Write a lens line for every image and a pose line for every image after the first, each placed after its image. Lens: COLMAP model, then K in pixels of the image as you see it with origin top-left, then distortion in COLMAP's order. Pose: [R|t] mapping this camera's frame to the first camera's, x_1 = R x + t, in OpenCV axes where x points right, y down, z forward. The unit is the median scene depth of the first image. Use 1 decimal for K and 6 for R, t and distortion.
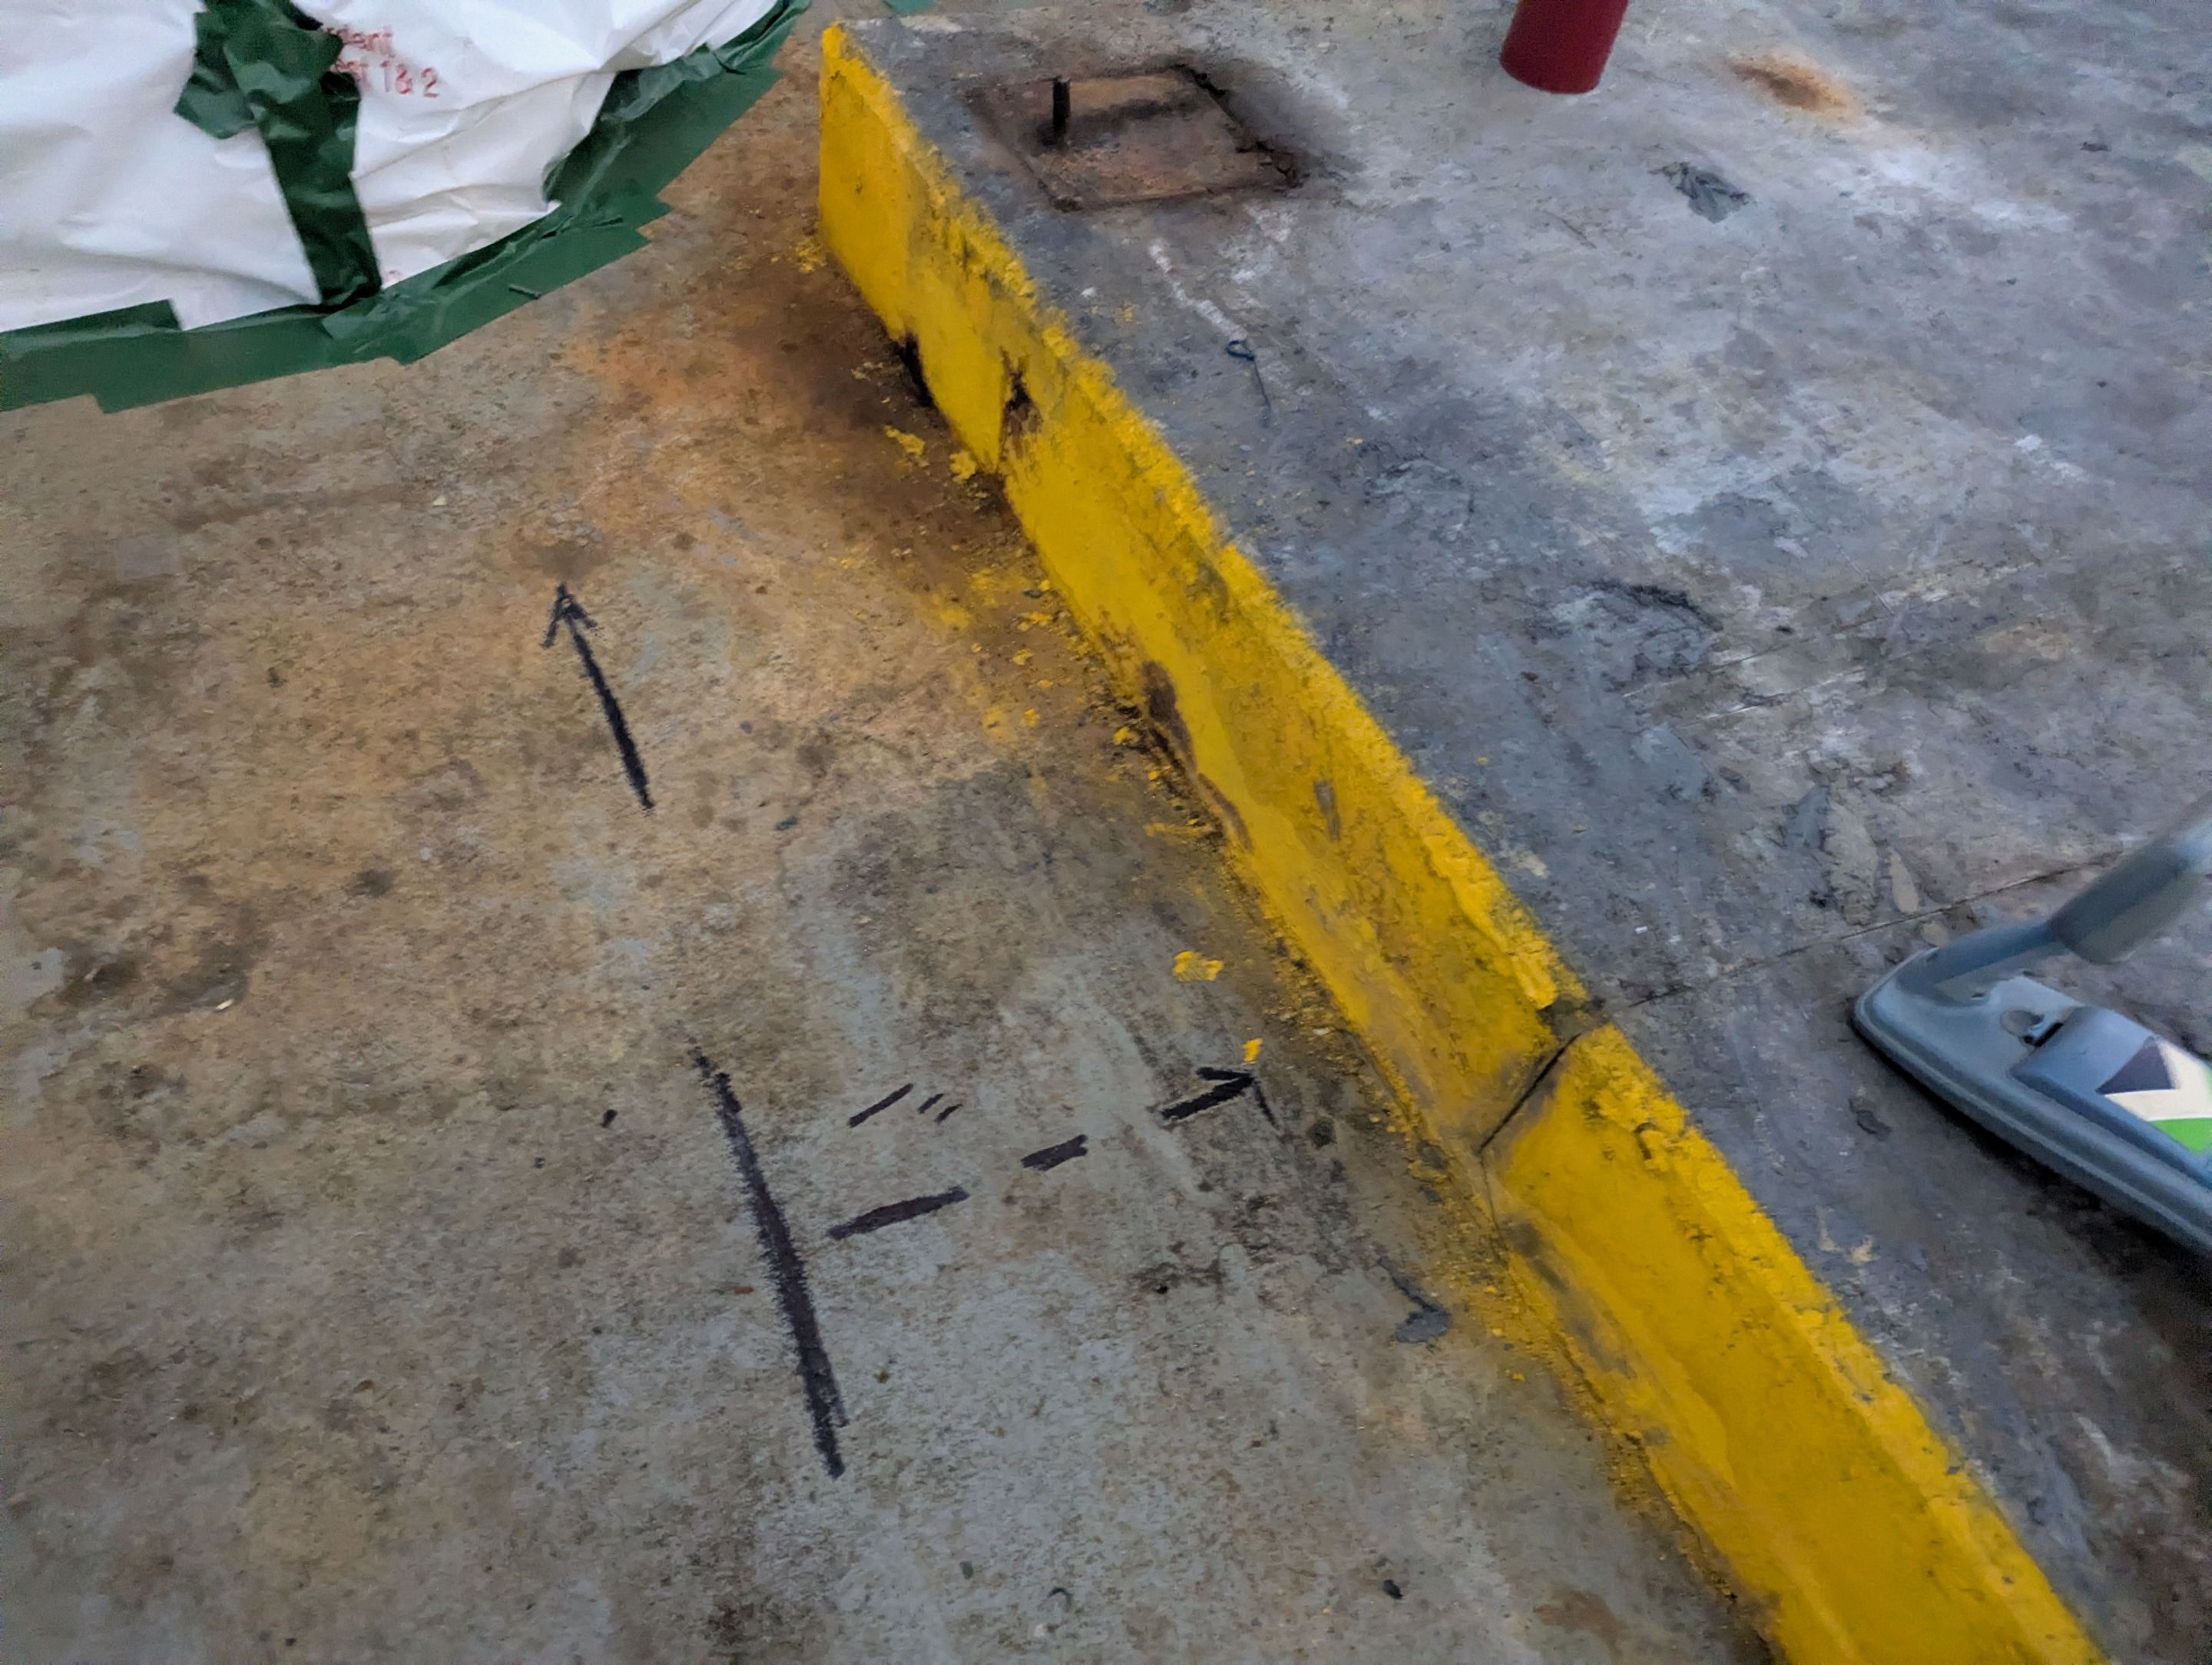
lens RADIAL K [[1622.1, 0, 1081.7], [0, 1622.1, 832.4], [0, 0, 1]] dist [0.040210, -0.054169]
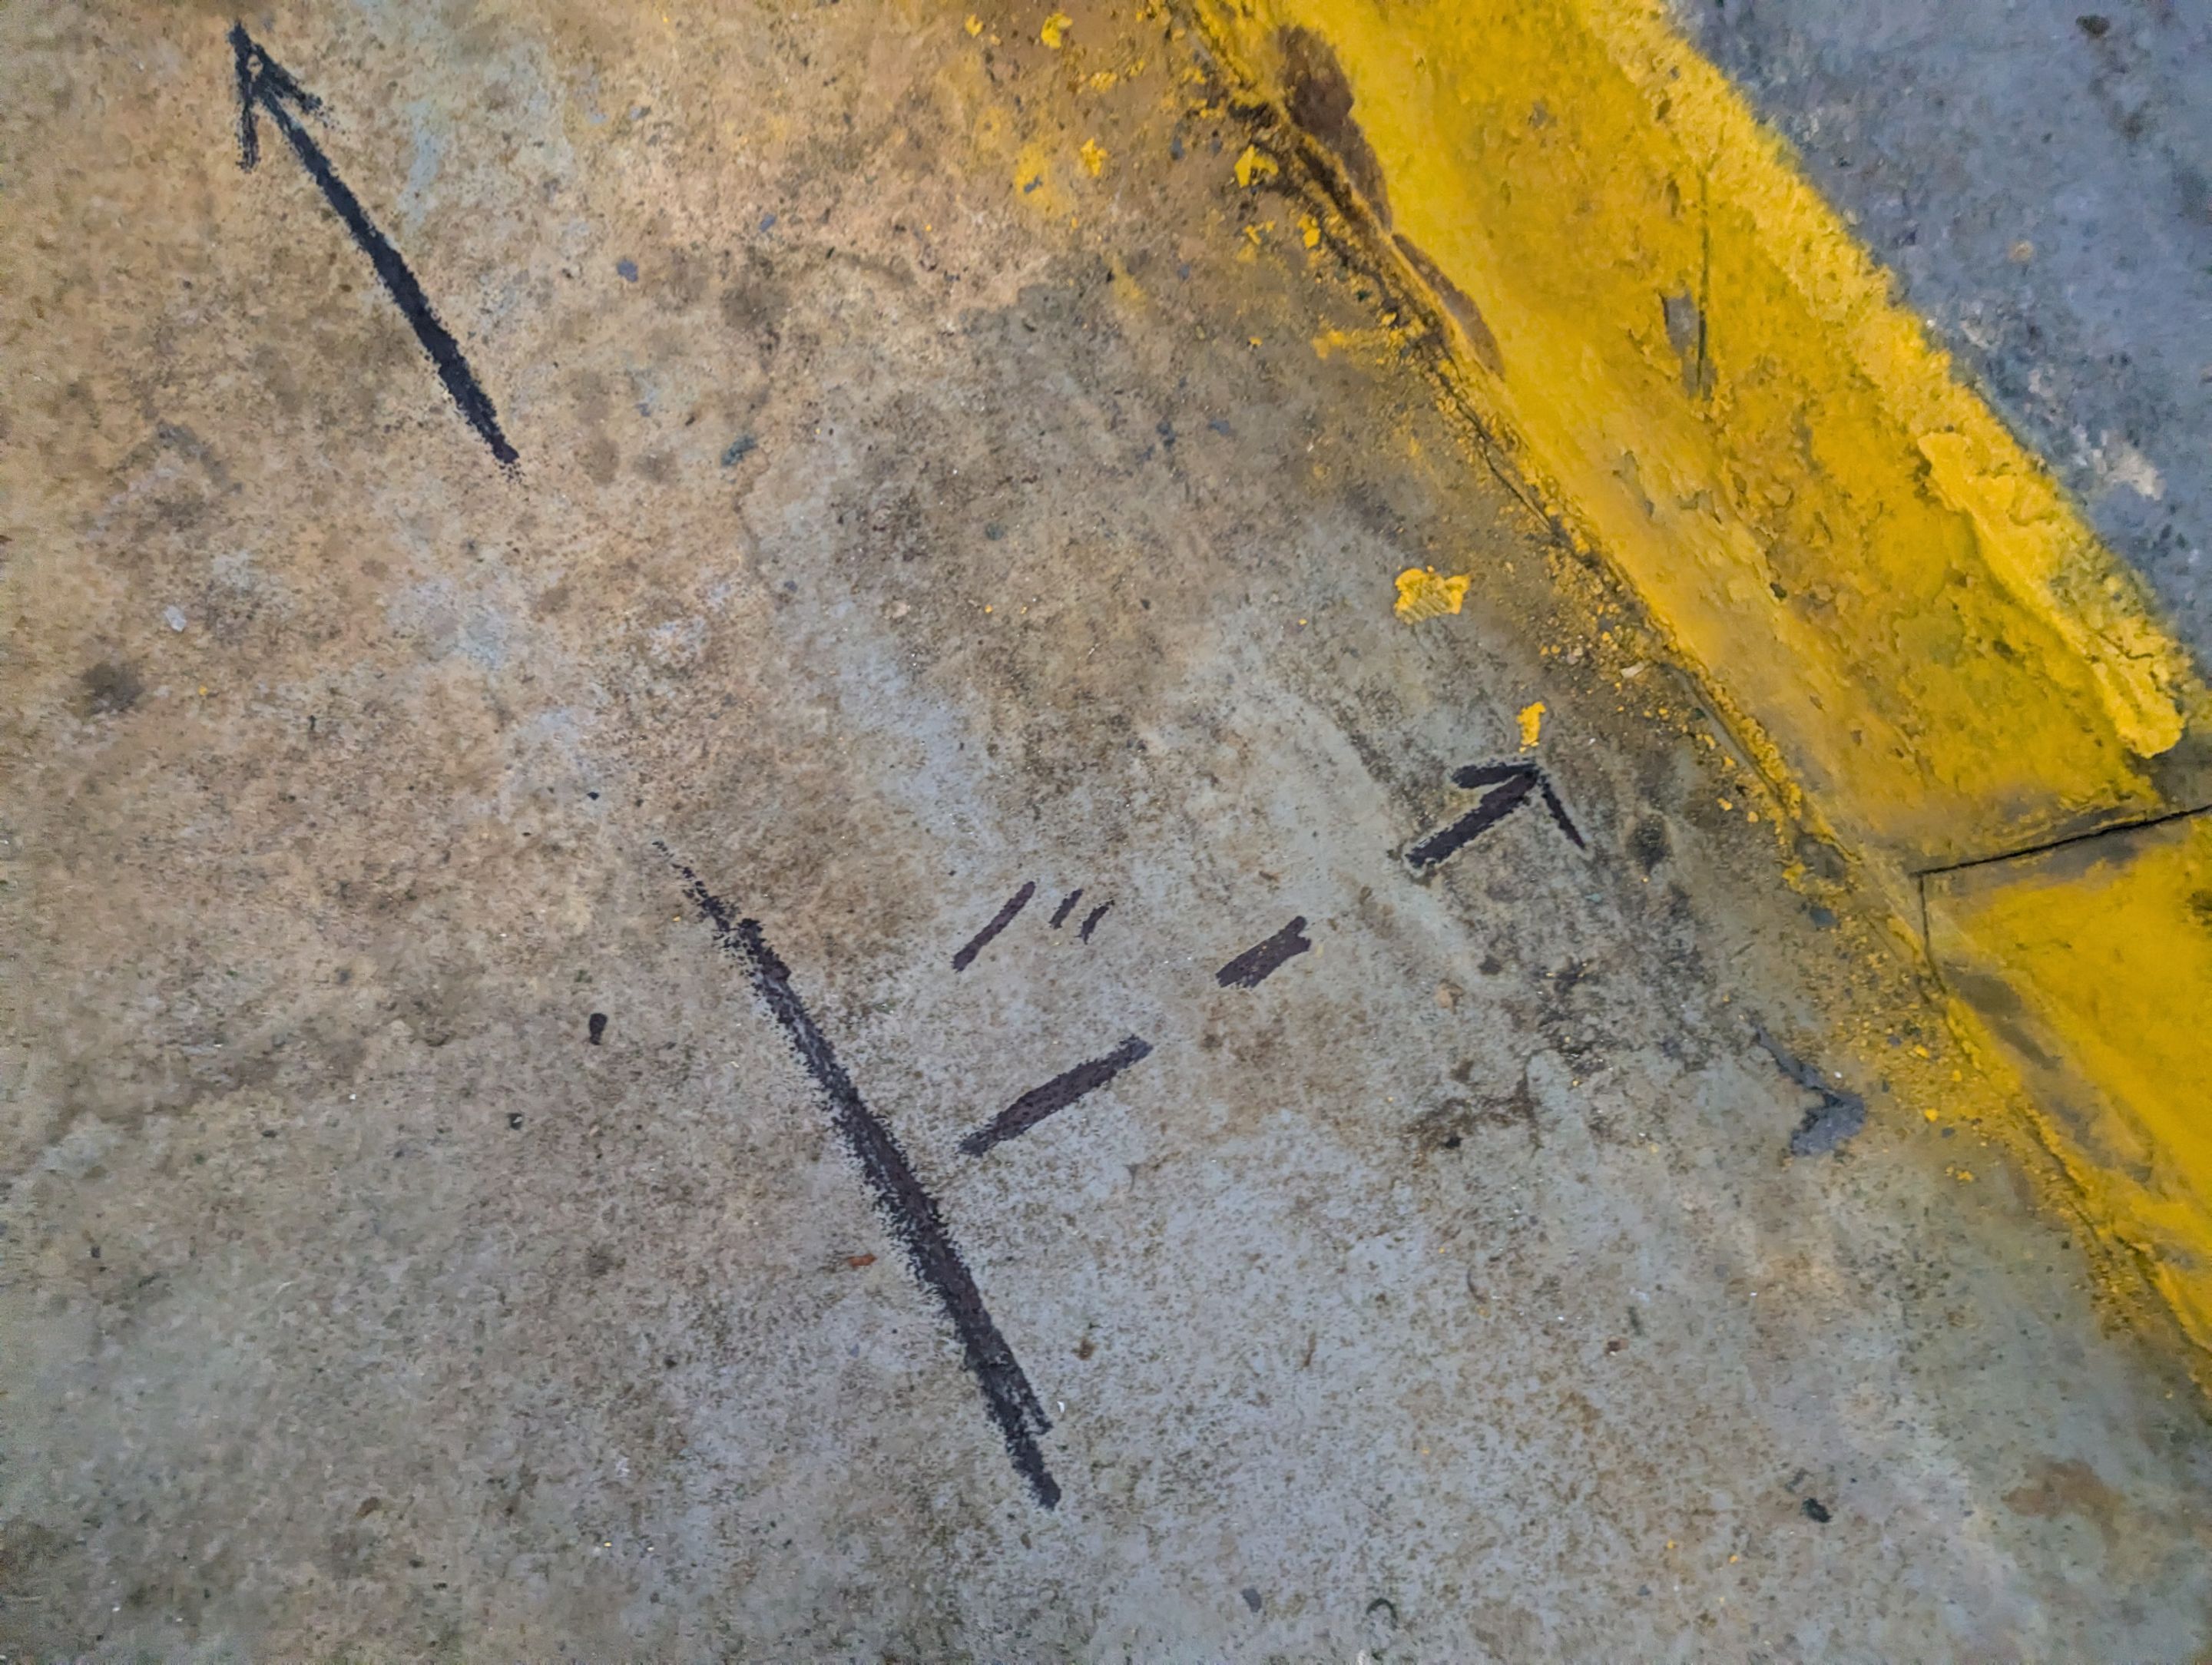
lens RADIAL K [[1587.3, 0, 1050.0], [0, 1587.3, 838.9], [0, 0, 1]] dist [0.049242, -0.058042]
pose [[0.989394, -0.139772, -0.039528, -0.070684], [0.141198, 0.861622, 0.487515, -0.174091], [-0.034082, -0.487926, 0.872220, 0.454738]]
